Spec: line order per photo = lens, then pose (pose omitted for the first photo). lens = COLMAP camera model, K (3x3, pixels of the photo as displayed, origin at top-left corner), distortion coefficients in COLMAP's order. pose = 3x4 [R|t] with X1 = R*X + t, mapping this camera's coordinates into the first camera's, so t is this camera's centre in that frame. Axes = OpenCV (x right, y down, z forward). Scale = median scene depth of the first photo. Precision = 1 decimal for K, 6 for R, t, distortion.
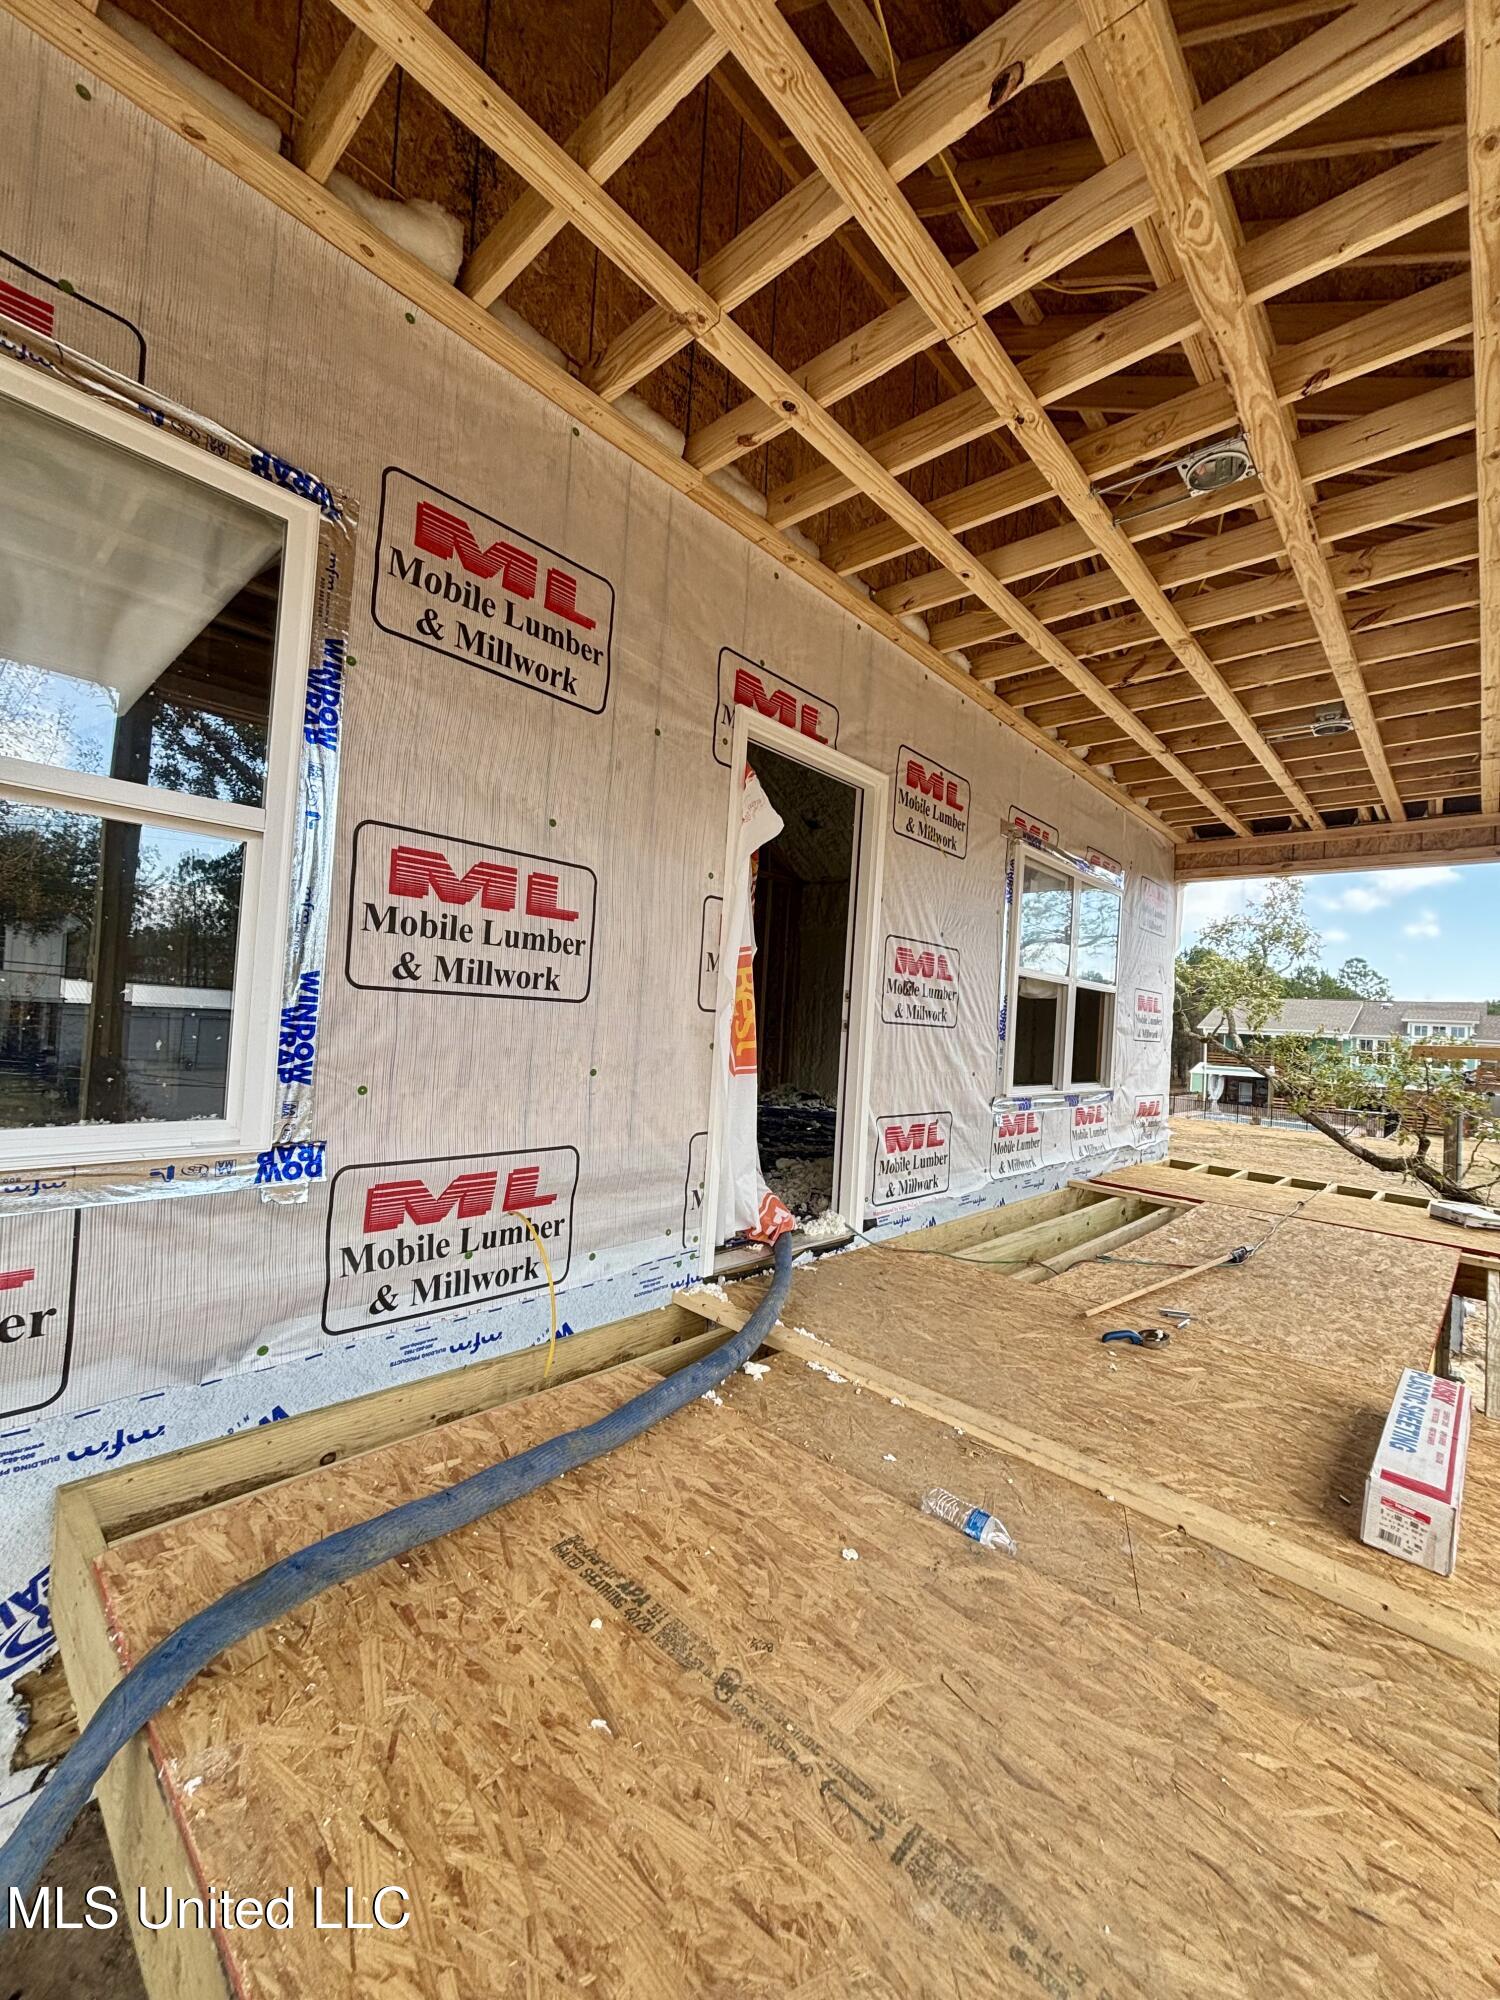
lens RADIAL K [[800.1, 0, 750.0], [0, 800.1, 1000.0], [0, 0, 1]] dist [-0.002500, 0.000587]
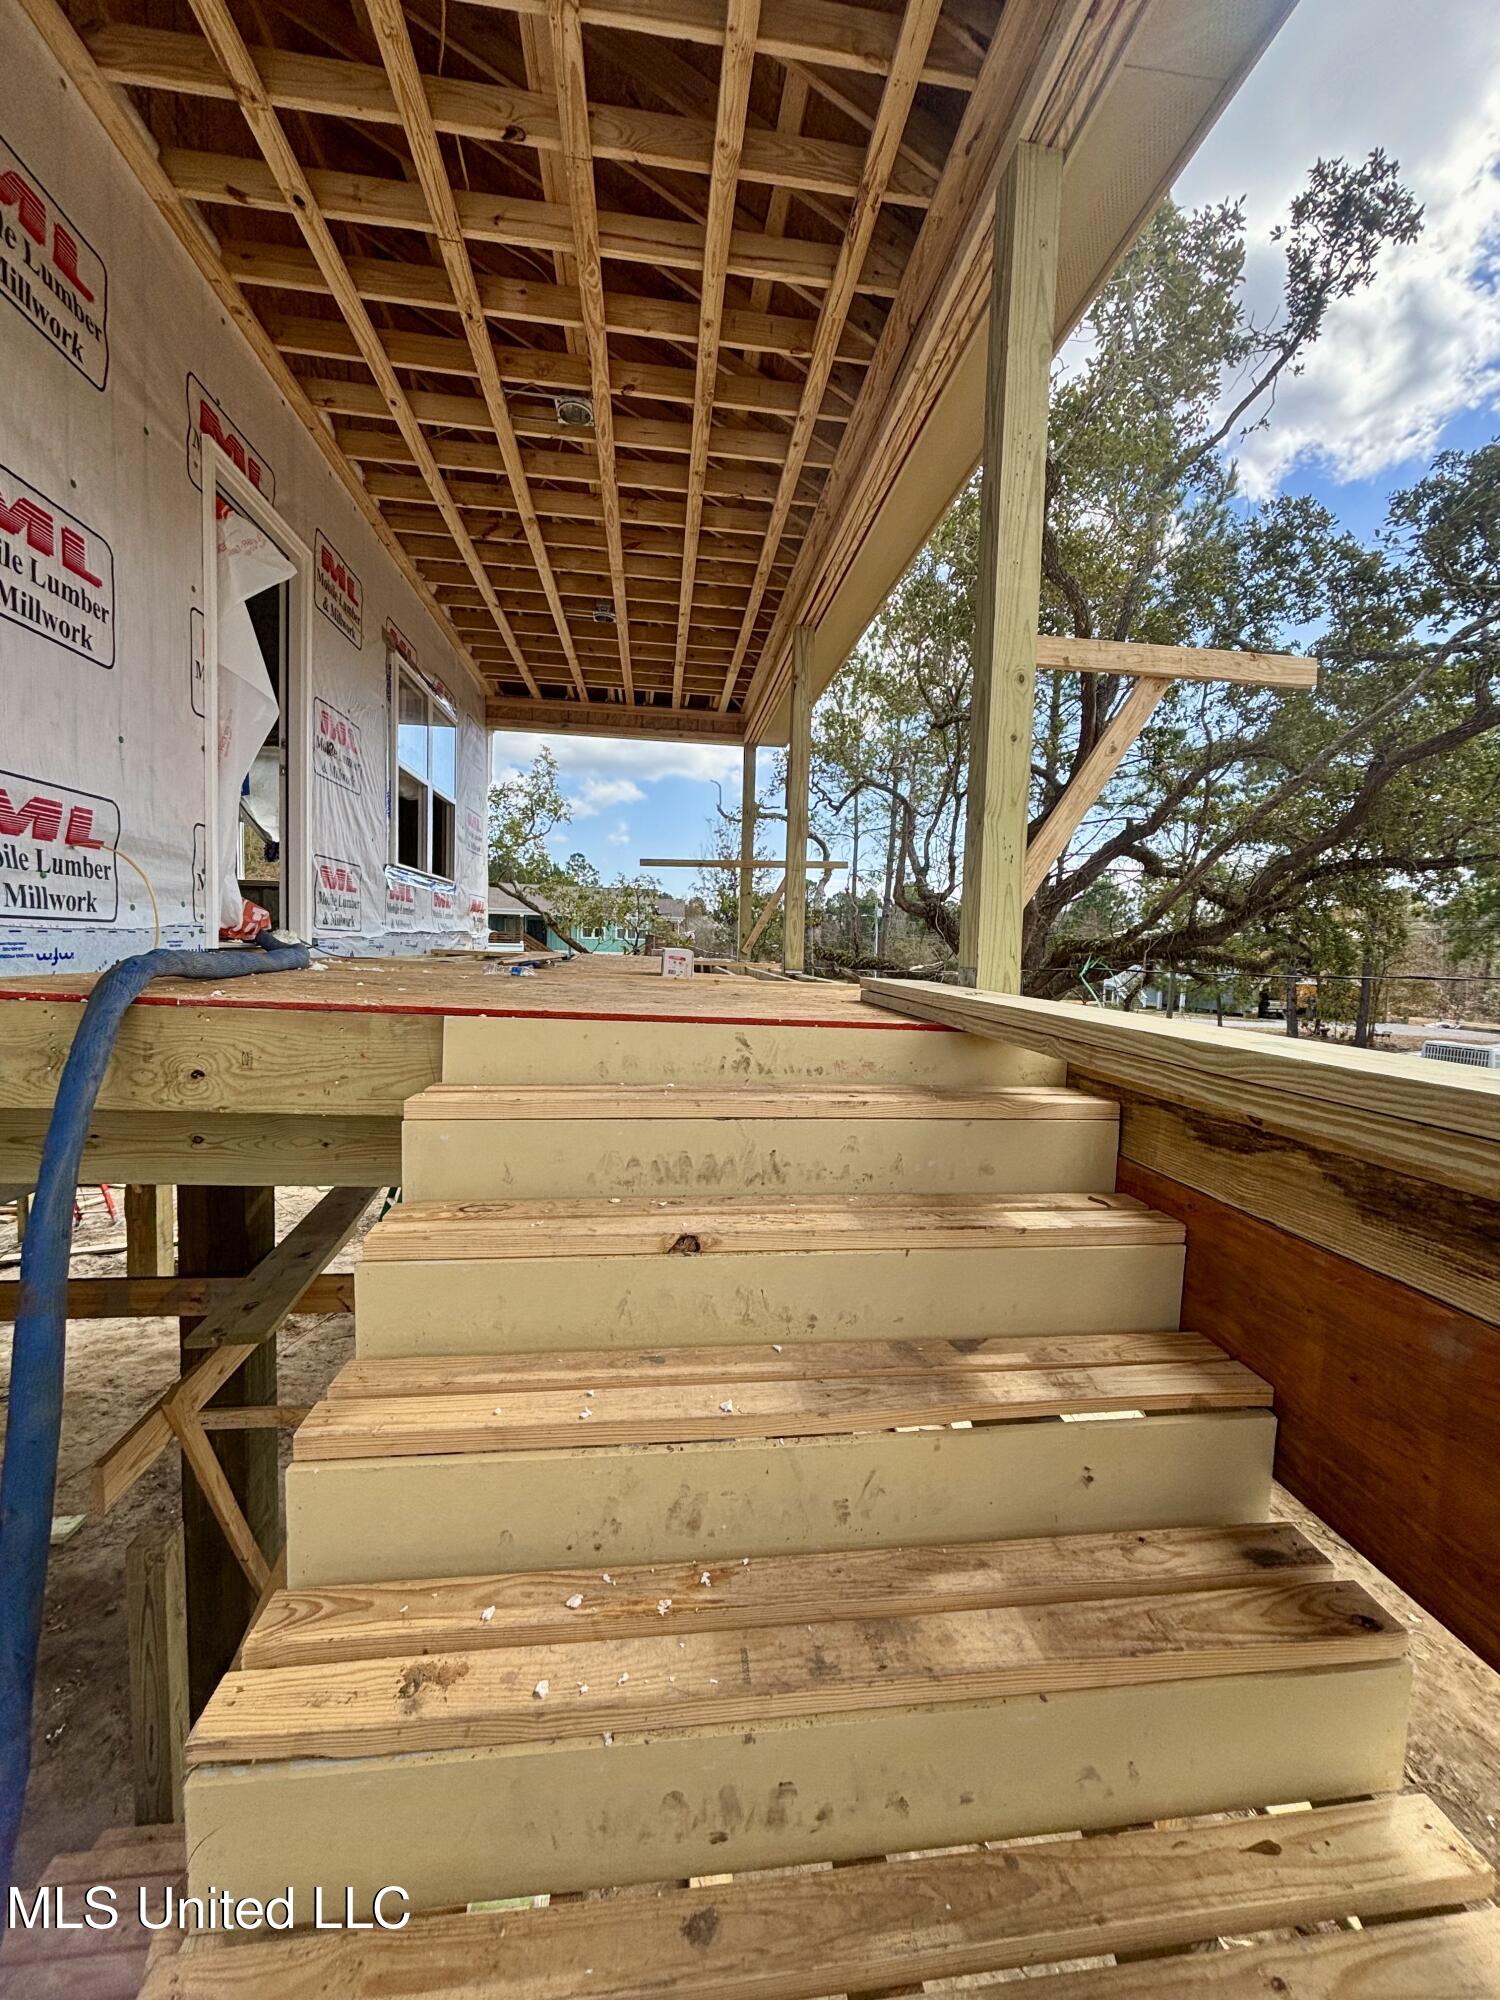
lens RADIAL K [[800.1, 0, 750.0], [0, 800.1, 1000.0], [0, 0, 1]] dist [-0.002500, 0.000587]
pose [[0.649858, -0.090199, 0.754685, -0.458696], [-0.012134, 0.991576, 0.128960, 0.272513], [-0.759959, -0.092963, 0.643289, -0.380428]]
